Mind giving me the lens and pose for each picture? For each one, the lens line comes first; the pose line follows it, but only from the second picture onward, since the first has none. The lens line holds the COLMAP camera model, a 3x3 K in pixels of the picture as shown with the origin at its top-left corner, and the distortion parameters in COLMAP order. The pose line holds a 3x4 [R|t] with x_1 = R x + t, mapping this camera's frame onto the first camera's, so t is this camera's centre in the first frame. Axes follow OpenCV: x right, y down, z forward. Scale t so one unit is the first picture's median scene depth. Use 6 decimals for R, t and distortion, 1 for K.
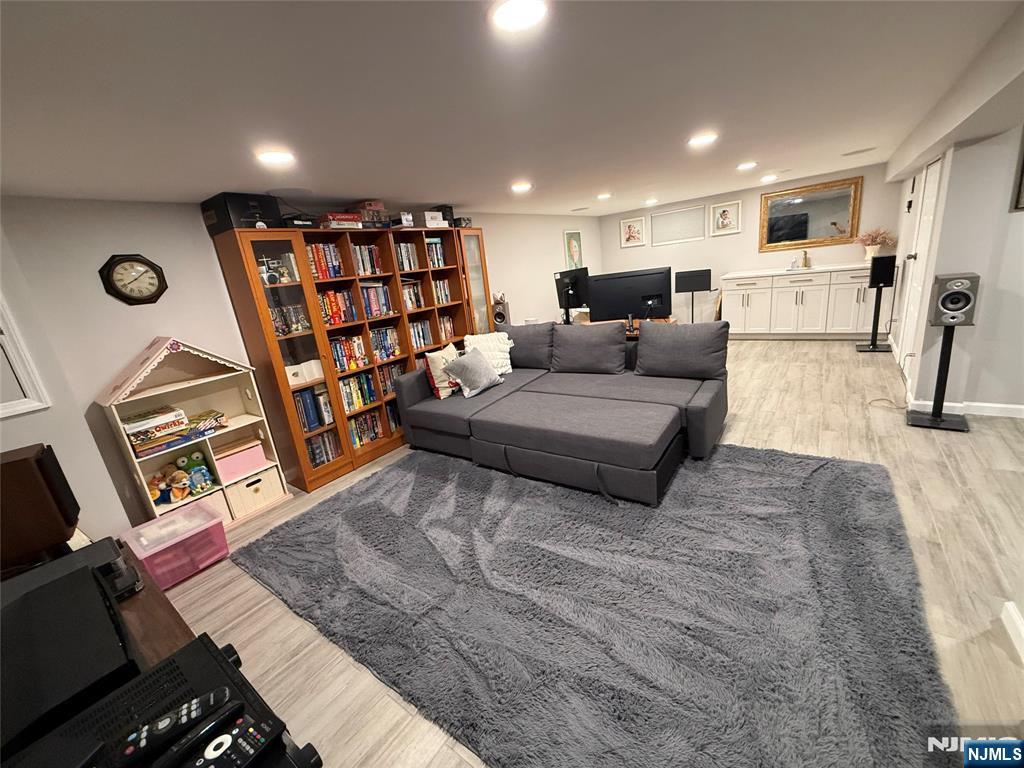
lens RADIAL K [[407.4, 0, 510.8], [0, 407.4, 384.0], [0, 0, 1]] dist [-0.000116, 0.000062]
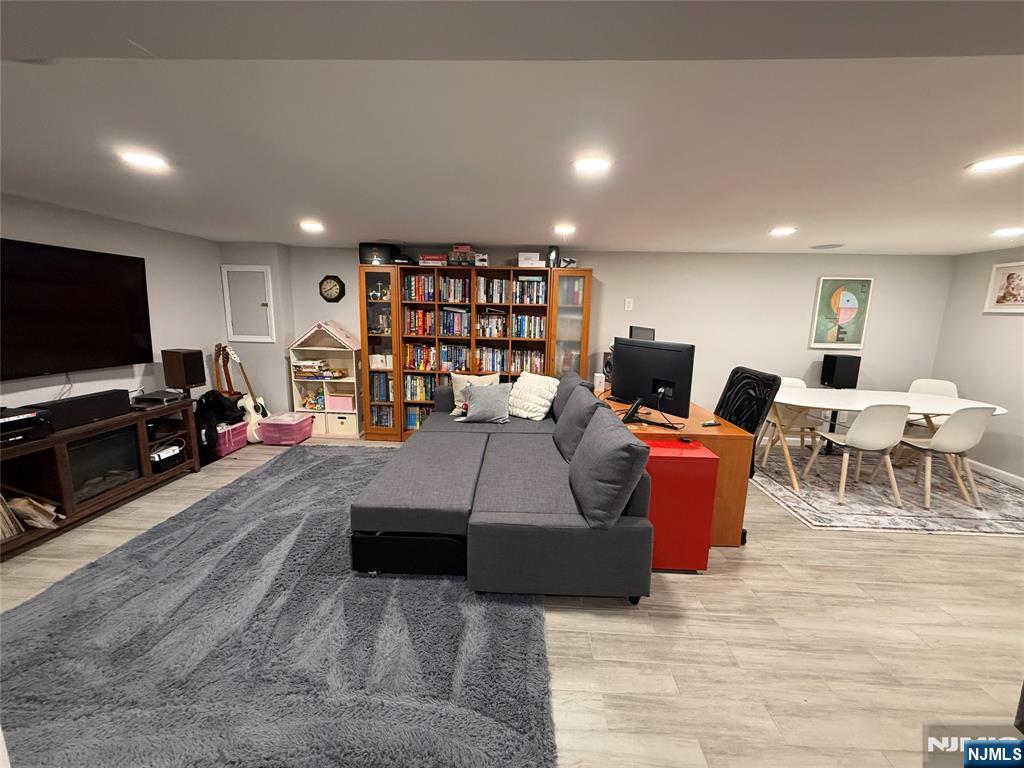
lens RADIAL K [[407.4, 0, 510.8], [0, 407.4, 384.0], [0, 0, 1]] dist [-0.000116, 0.000062]
pose [[0.548749, 0.275909, -0.789145, 0.775121], [-0.315768, 0.942447, 0.109931, -0.216996], [0.774058, 0.188862, 0.604289, 0.415088]]
